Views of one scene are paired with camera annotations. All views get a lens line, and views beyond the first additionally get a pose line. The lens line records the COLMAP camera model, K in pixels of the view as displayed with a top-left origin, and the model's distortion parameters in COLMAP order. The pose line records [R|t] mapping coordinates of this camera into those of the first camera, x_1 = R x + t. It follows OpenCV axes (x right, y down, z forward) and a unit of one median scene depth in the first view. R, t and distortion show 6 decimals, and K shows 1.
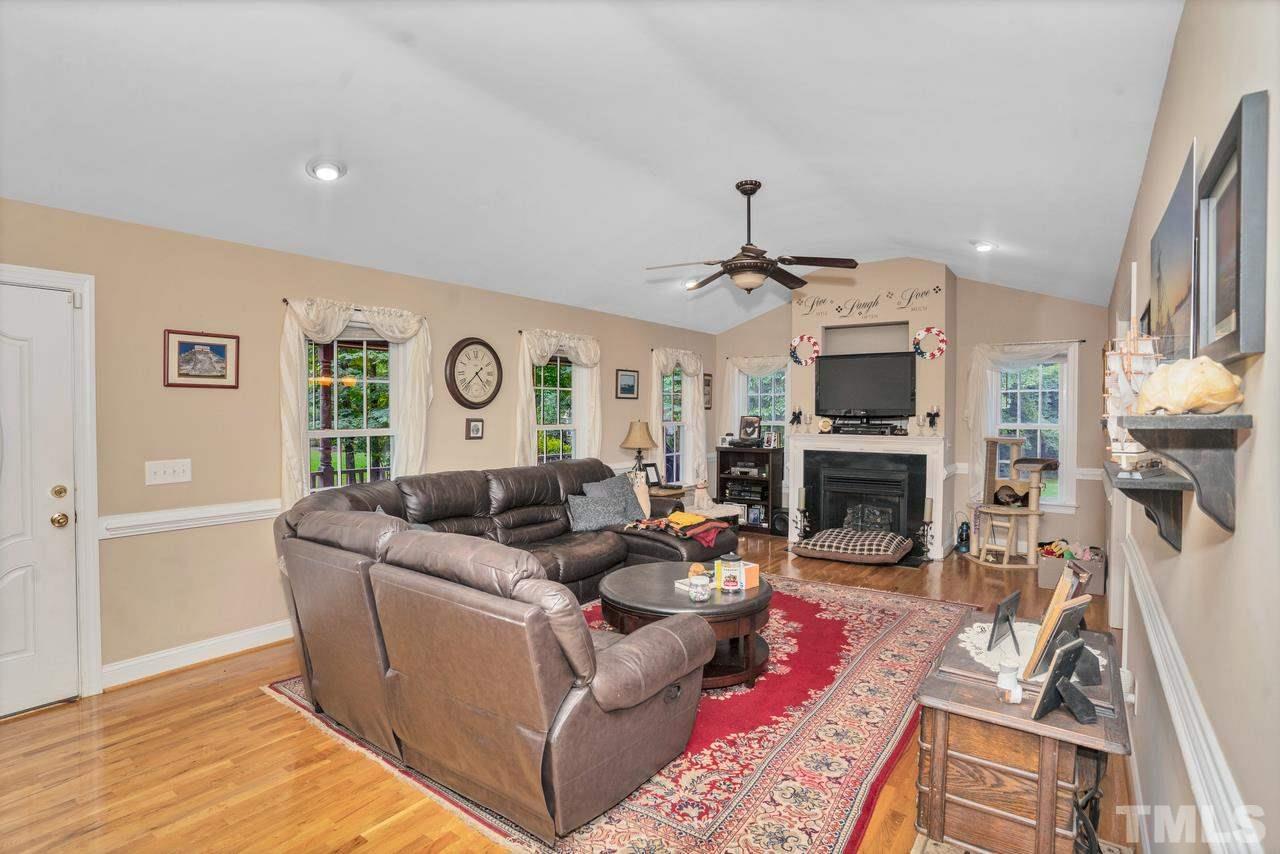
lens RADIAL K [[649.8, 0, 625.5], [0, 649.8, 418.3], [0, 0, 1]] dist [-0.035329, 0.000208]
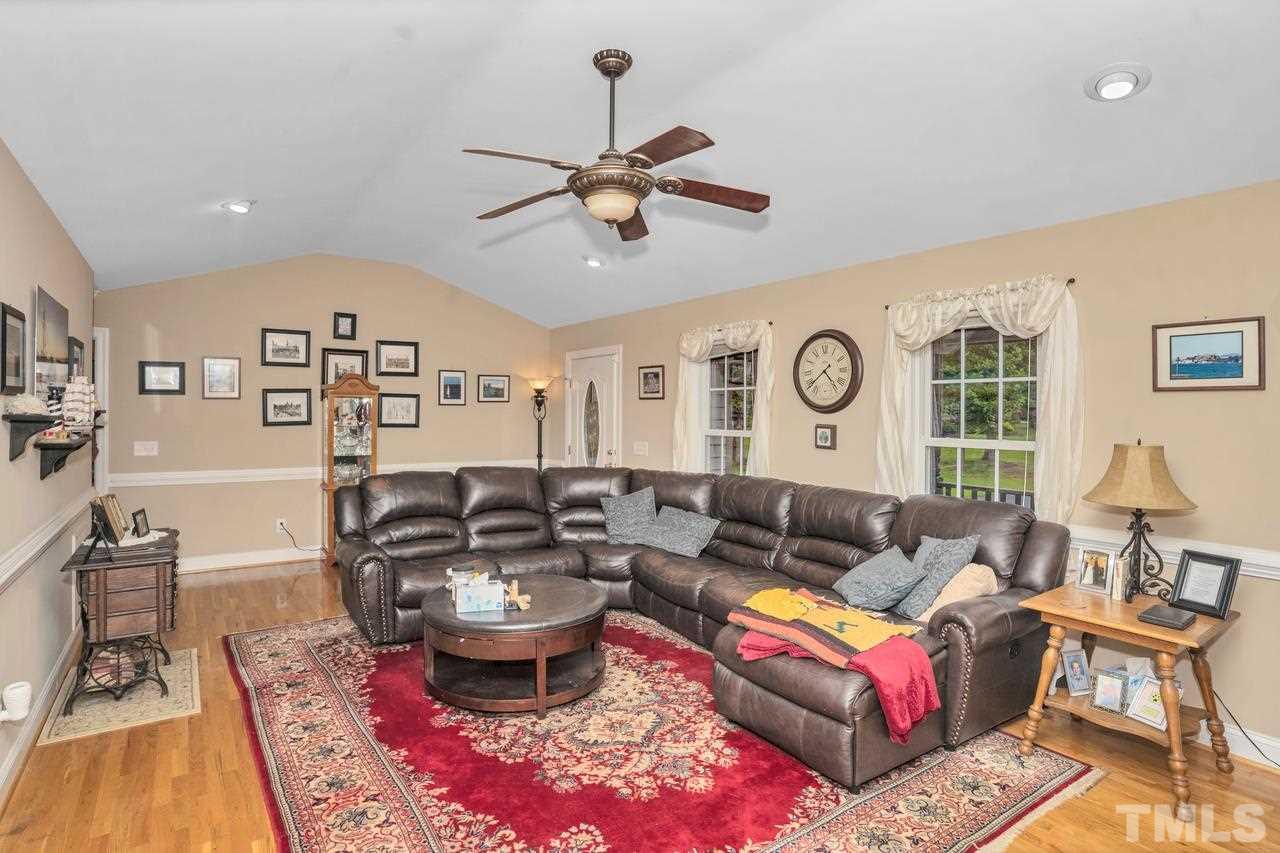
lens RADIAL K [[649.8, 0, 625.5], [0, 649.8, 417.8], [0, 0, 1]] dist [-0.035329, 0.000208]
pose [[-0.329038, 0.005029, -0.944303, 0.719243], [-0.020876, 0.999703, 0.012598, -0.014880], [0.944086, 0.023859, -0.328835, 1.130909]]
